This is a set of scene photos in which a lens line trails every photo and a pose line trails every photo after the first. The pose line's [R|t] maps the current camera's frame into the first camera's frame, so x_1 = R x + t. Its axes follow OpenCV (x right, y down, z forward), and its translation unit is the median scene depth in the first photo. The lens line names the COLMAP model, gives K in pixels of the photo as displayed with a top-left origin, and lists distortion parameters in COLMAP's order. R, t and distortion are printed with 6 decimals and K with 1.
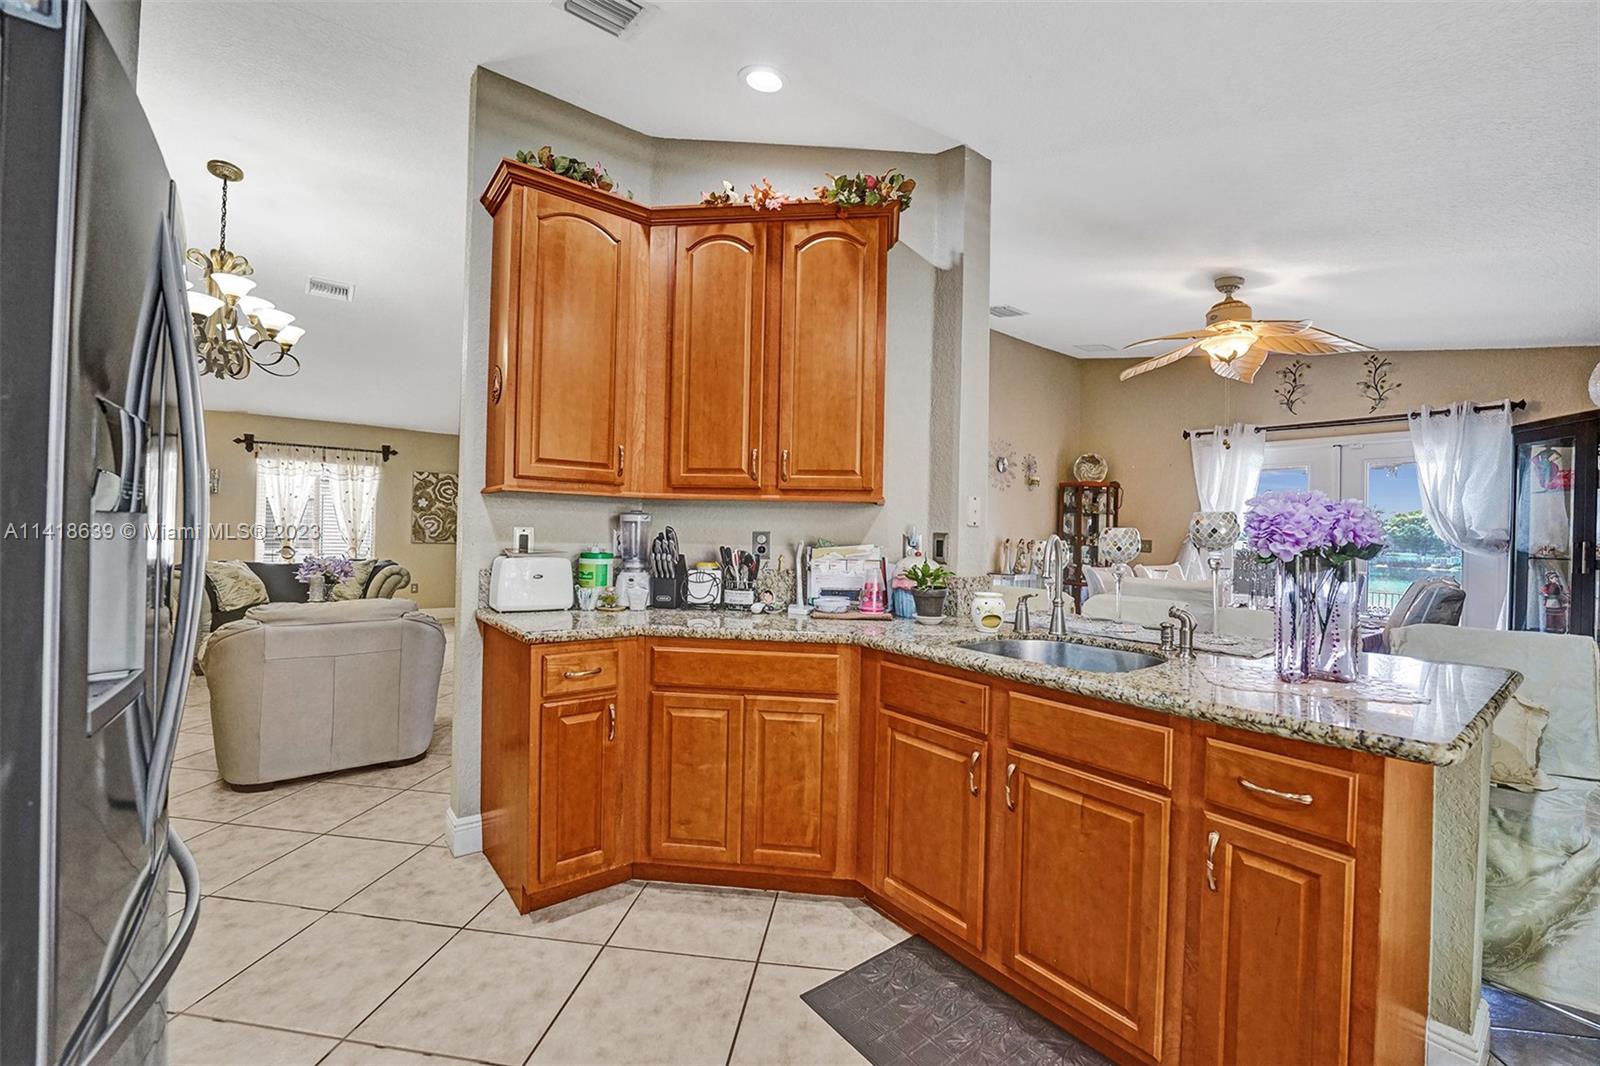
lens RADIAL K [[650.1, 0, 800.4], [0, 650.1, 531.1], [0, 0, 1]] dist [-0.028327, 0.001921]
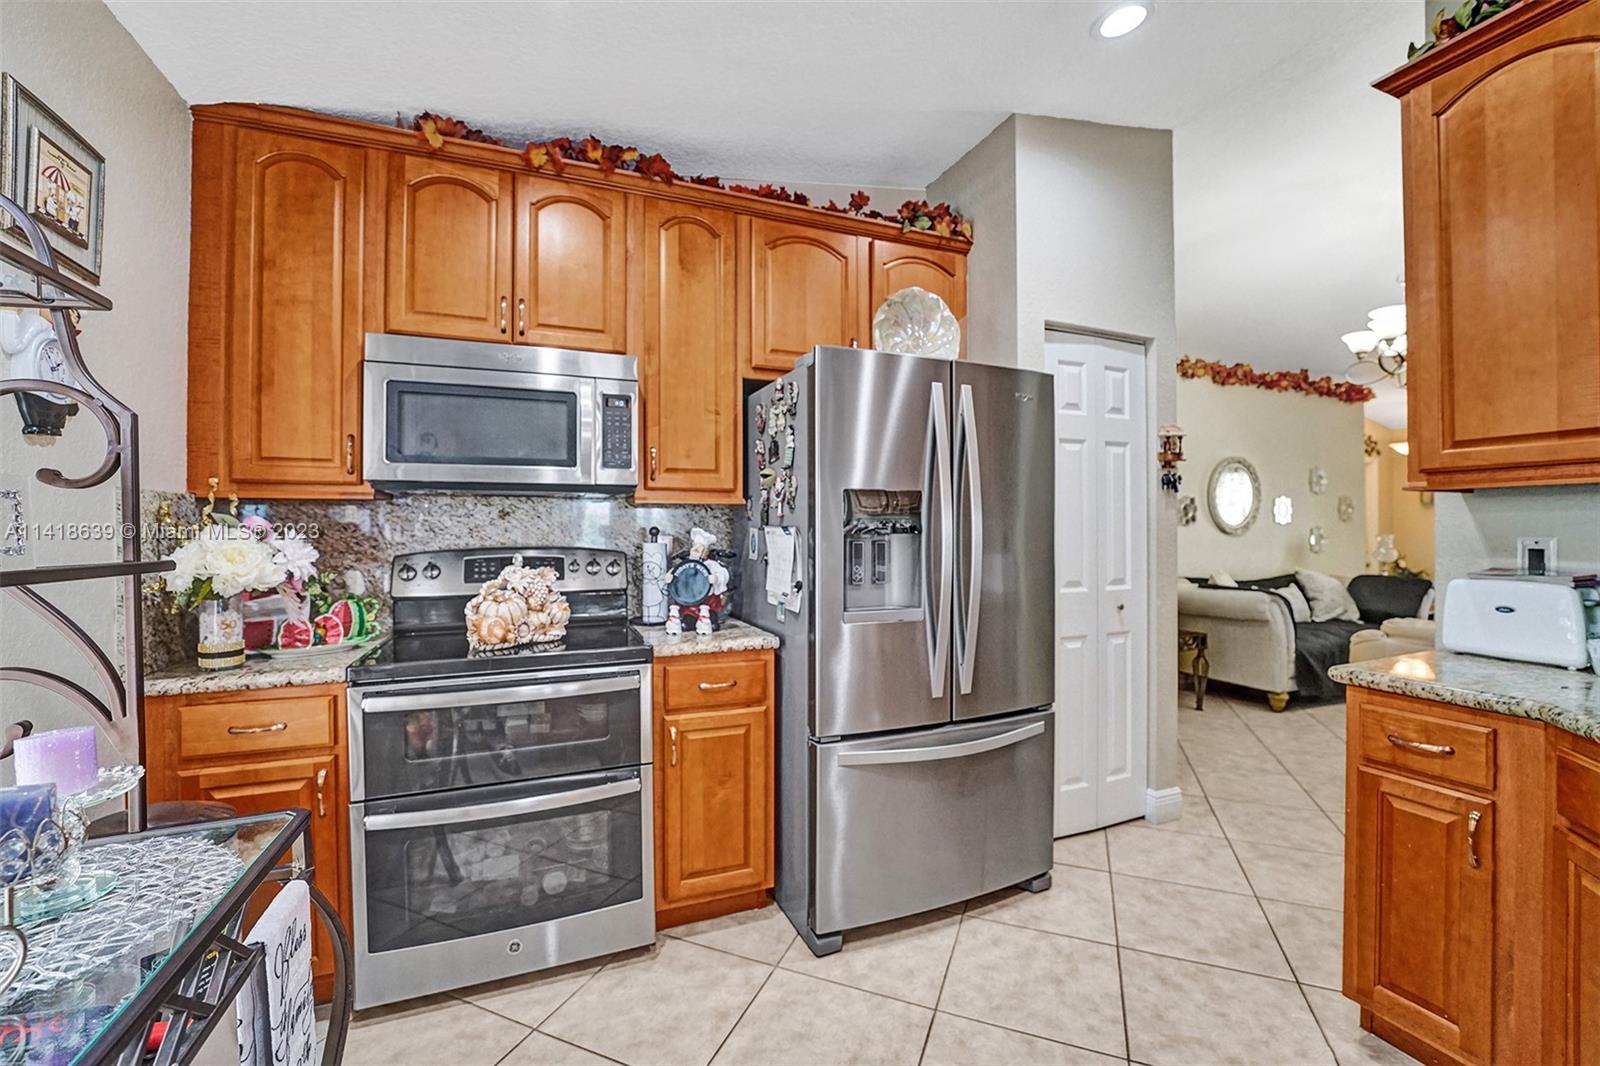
lens RADIAL K [[650.1, 0, 799.6], [0, 650.1, 530.4], [0, 0, 1]] dist [-0.028327, 0.001921]
pose [[-0.270450, -0.020165, -0.962523, 0.433657], [-0.003584, 0.999795, -0.019939, 0.002509], [0.962727, -0.001943, -0.270467, 0.459126]]
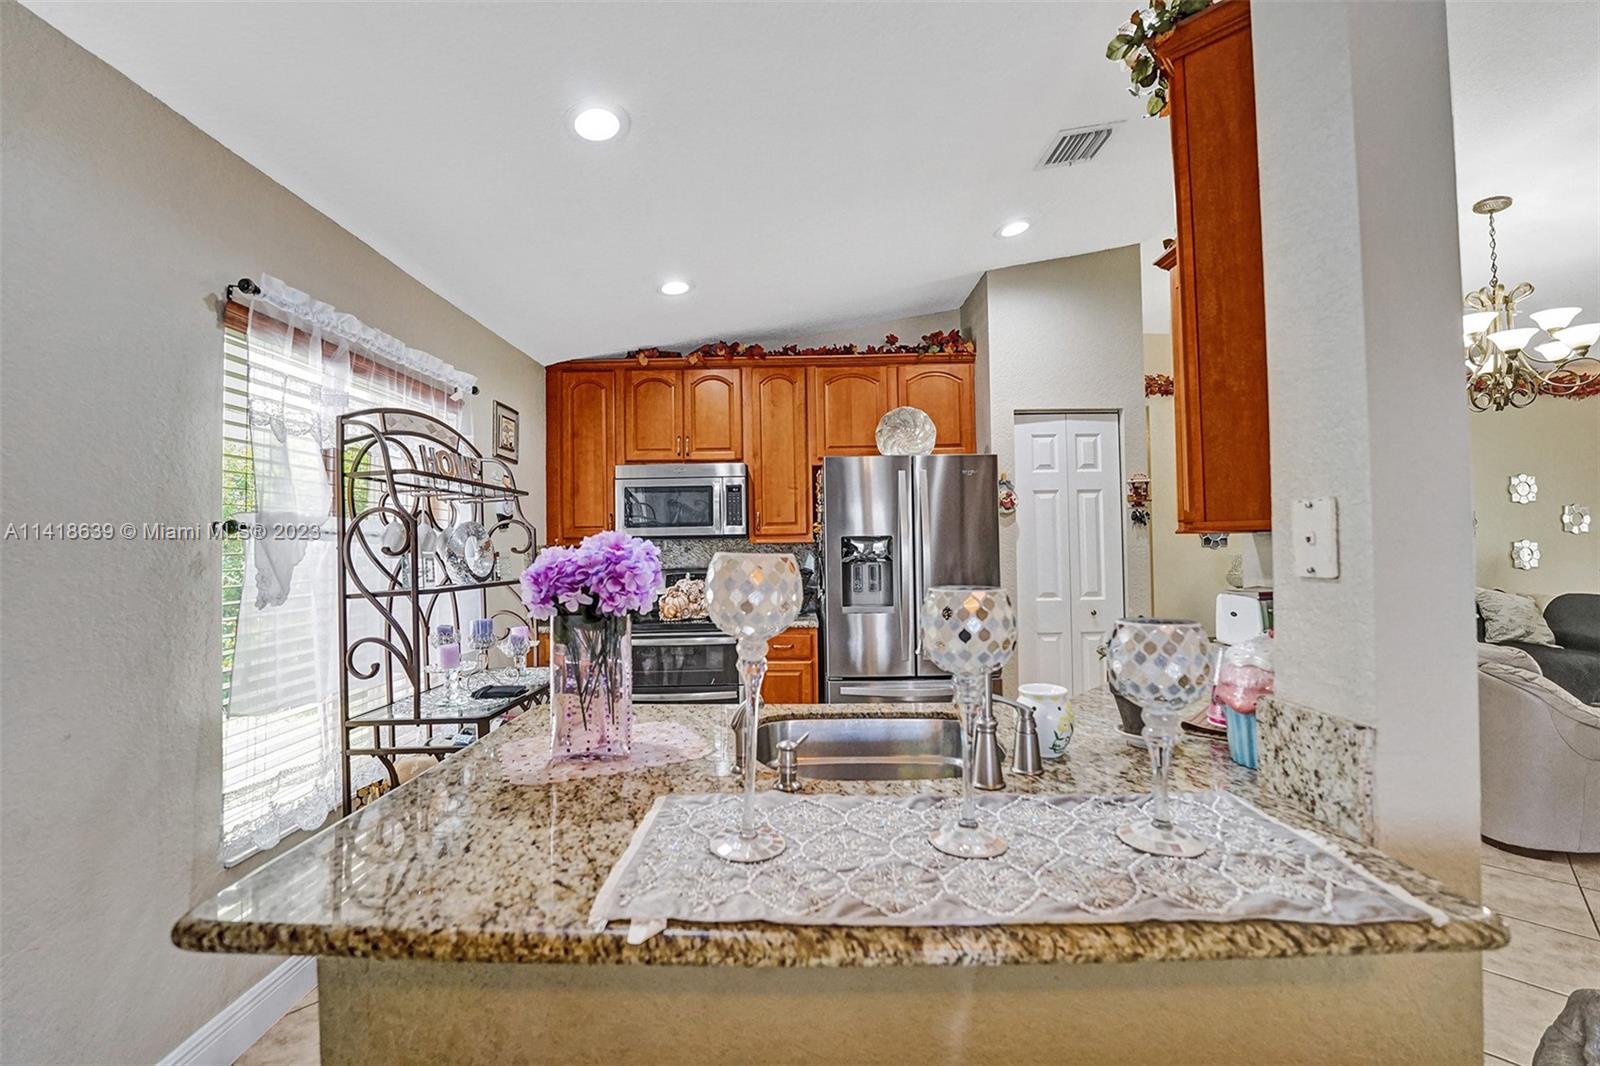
lens RADIAL K [[650.1, 0, 795.0], [0, 650.1, 533.6], [0, 0, 1]] dist [-0.028327, 0.001921]
pose [[-0.620553, -0.025570, -0.783747, 0.810004], [0.002058, 0.999412, -0.034236, -0.022654], [0.784162, -0.022858, -0.620135, 1.079903]]
